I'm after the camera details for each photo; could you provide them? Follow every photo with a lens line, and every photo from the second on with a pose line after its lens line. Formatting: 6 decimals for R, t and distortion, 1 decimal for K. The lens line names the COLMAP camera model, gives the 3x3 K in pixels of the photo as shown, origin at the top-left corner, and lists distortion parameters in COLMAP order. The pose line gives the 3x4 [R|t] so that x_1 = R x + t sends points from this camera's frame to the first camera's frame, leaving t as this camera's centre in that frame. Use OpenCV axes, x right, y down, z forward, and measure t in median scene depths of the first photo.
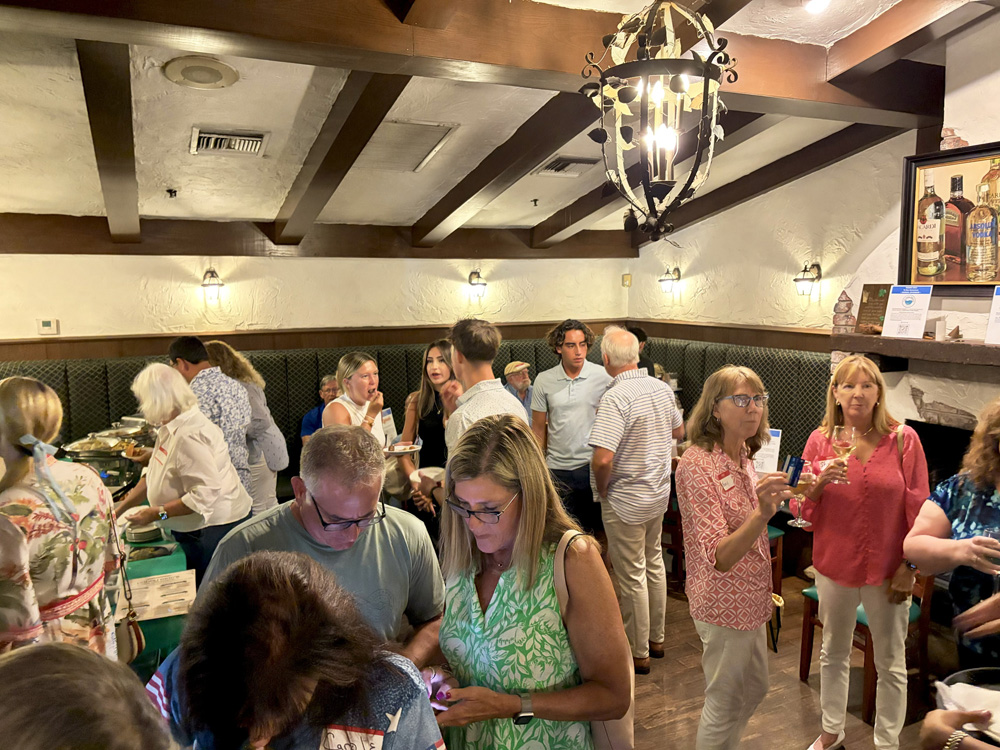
lens RADIAL K [[729.2, 0, 500.0], [0, 729.2, 375.0], [0, 0, 1]] dist [0.037381, -0.052483]
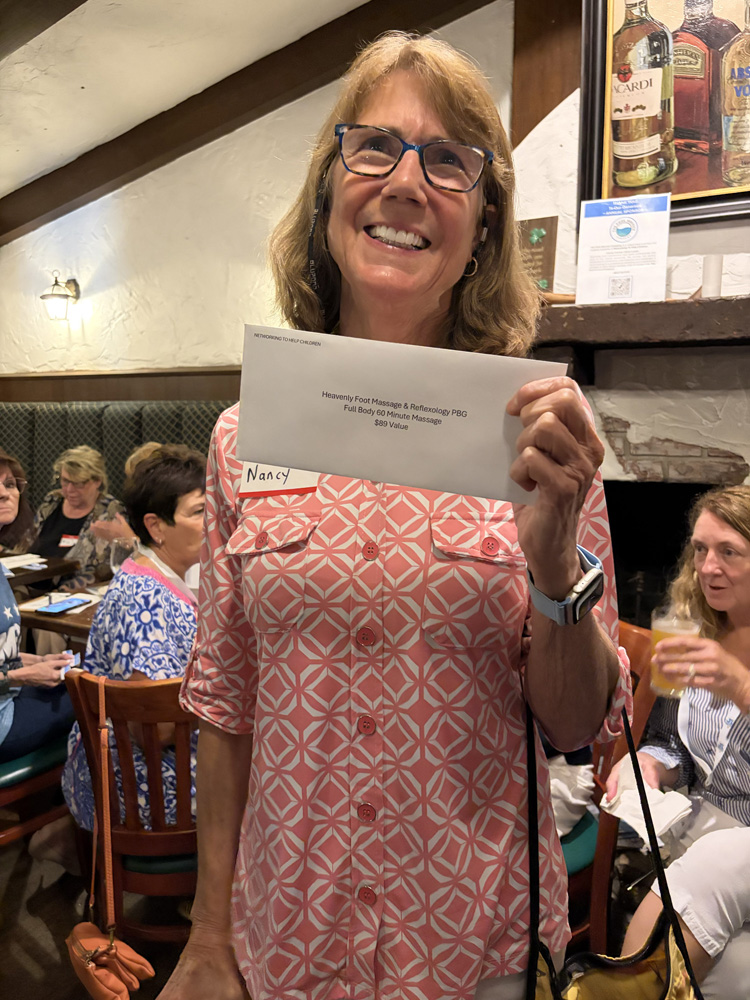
lens RADIAL K [[729.2, 0, 359.1], [0, 729.2, 502.1], [0, 0, 1]] dist [0.037381, -0.052483]
pose [[0.798398, -0.066644, 0.598431, 0.116068], [0.068909, 0.997439, 0.019143, 0.057608], [-0.598174, 0.025954, 0.800945, 0.721699]]
